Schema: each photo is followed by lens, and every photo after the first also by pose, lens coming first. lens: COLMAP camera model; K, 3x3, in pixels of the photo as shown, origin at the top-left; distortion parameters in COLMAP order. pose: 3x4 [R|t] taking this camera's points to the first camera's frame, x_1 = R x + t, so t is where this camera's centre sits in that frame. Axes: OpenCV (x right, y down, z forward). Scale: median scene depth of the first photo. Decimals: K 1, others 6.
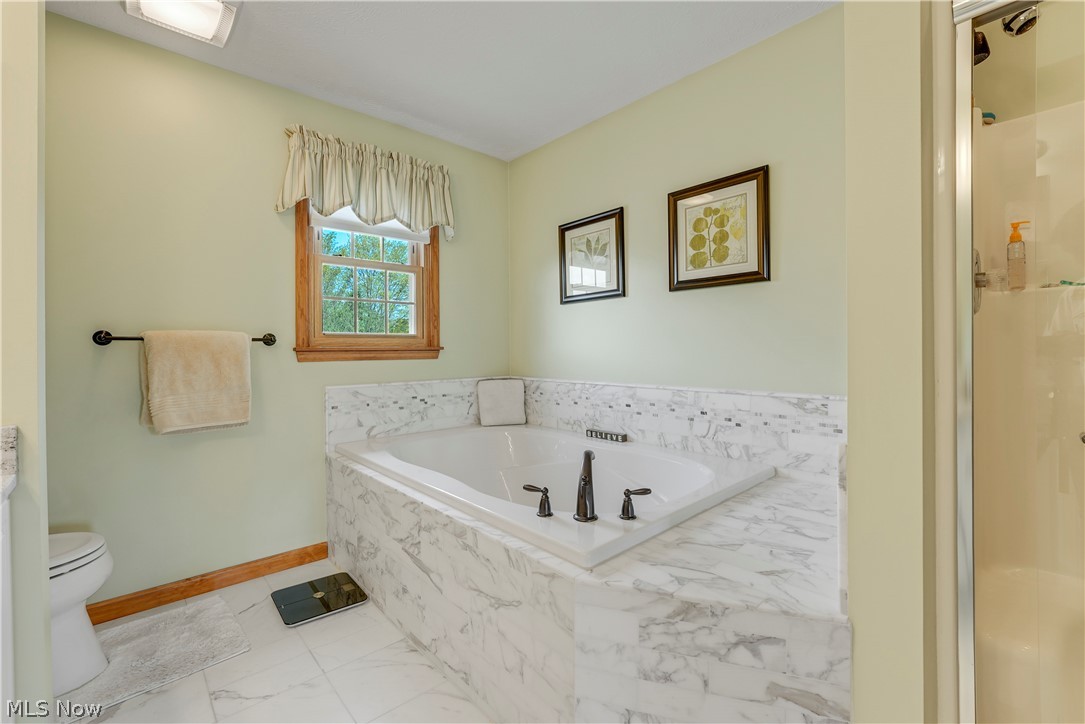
lens RADIAL K [[455.8, 0, 543.5], [0, 455.8, 351.6], [0, 0, 1]] dist [-0.032122, 0.002973]
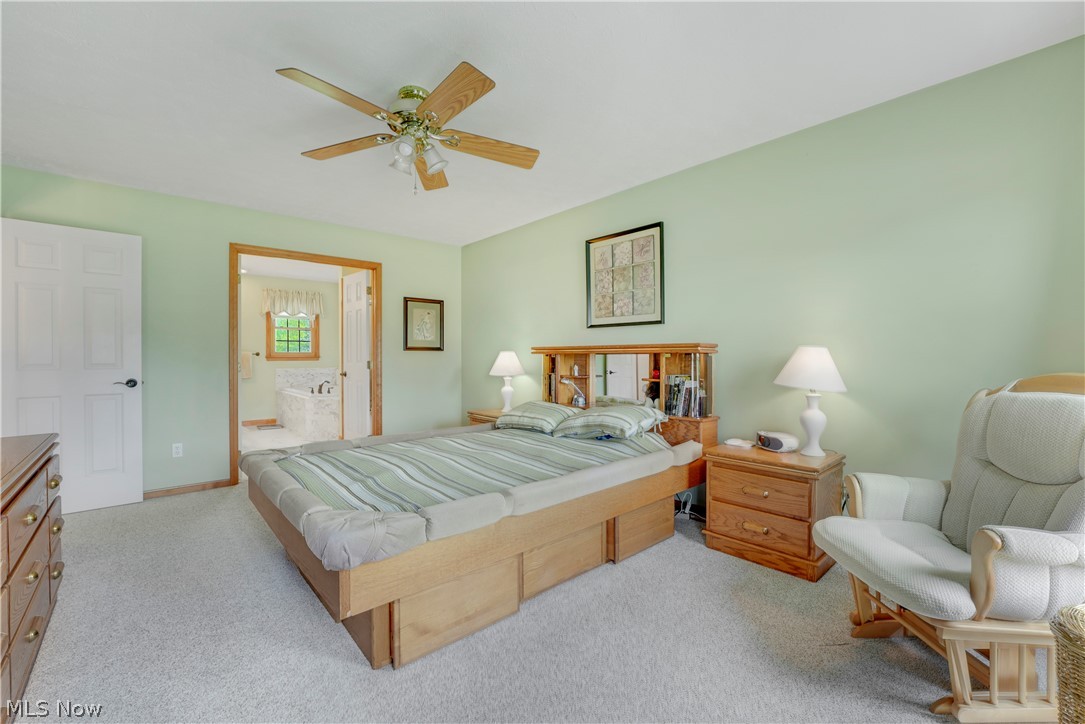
lens RADIAL K [[455.8, 0, 552.2], [0, 455.8, 359.0], [0, 0, 1]] dist [-0.032122, 0.002973]
pose [[0.999427, -0.003119, -0.033710, 1.589448], [0.002832, 0.999959, -0.008566, 0.041980], [0.033735, 0.008466, 0.999395, -2.129011]]
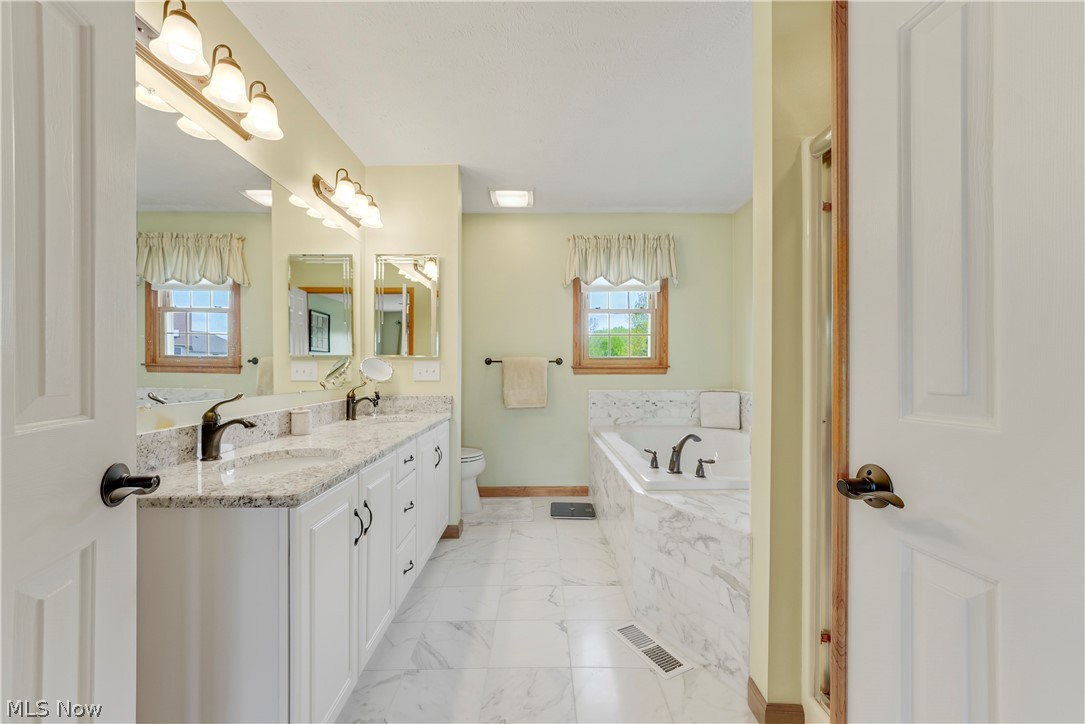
lens RADIAL K [[455.8, 0, 546.2], [0, 455.8, 363.4], [0, 0, 1]] dist [-0.032122, 0.002973]
pose [[0.729812, -0.001776, -0.683646, 0.533970], [-0.007538, 0.999915, -0.010645, 0.000212], [0.683606, 0.012923, 0.729737, -0.304208]]
